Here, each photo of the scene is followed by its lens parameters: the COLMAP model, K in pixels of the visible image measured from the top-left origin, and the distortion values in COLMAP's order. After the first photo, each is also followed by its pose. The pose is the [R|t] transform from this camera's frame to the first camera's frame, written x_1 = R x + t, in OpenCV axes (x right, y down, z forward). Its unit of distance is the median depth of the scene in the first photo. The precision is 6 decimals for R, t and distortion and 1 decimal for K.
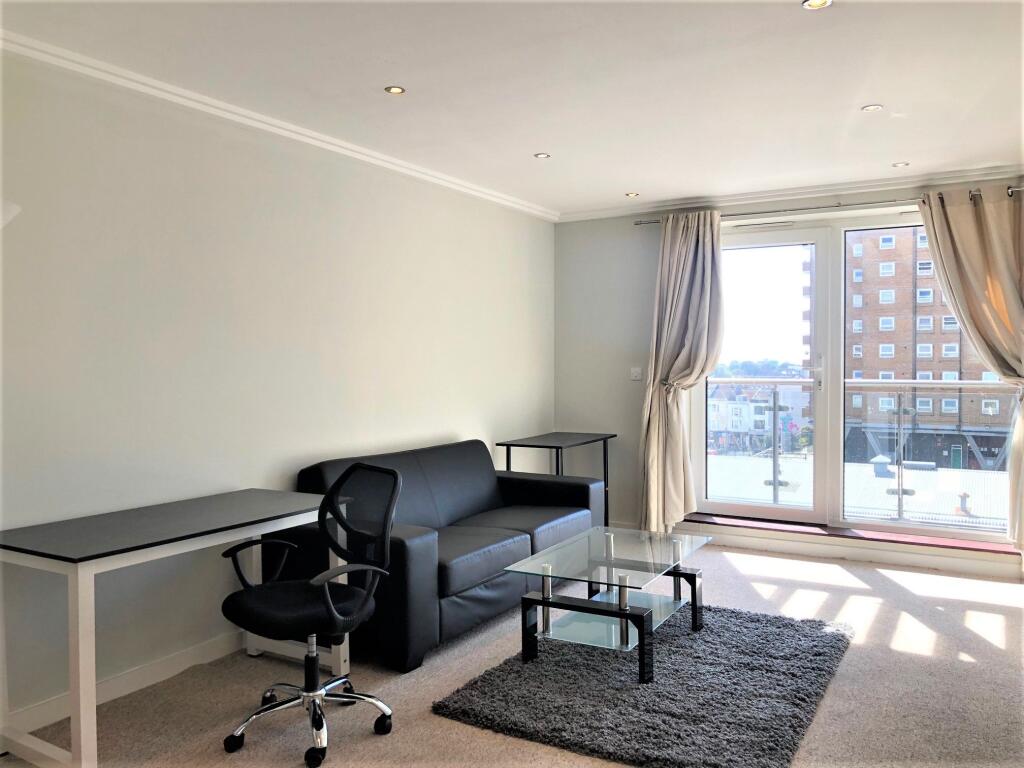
lens RADIAL K [[792.4, 0, 512.0], [0, 792.4, 384.0], [0, 0, 1]] dist [-0.001929, -0.060847]
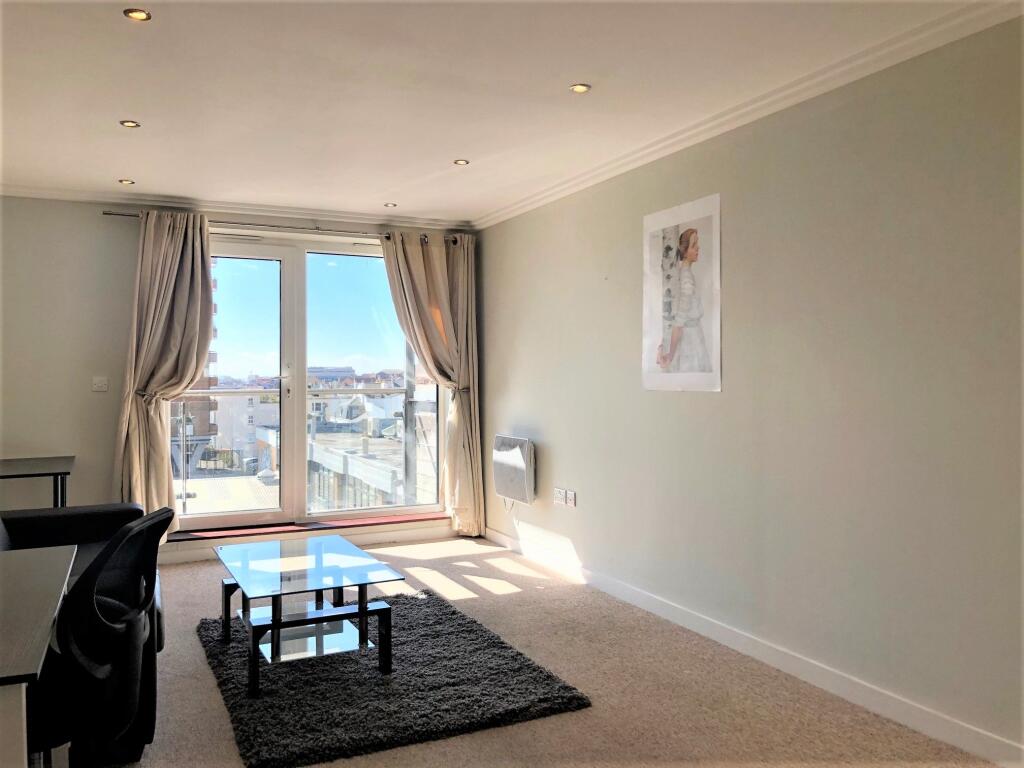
lens RADIAL K [[792.4, 0, 512.0], [0, 792.4, 384.0], [0, 0, 1]] dist [-0.001929, -0.060847]
pose [[0.566311, -0.005978, 0.824170, -0.344730], [0.022783, 0.999705, -0.008403, 0.005525], [-0.823877, 0.023536, 0.566280, 0.155046]]
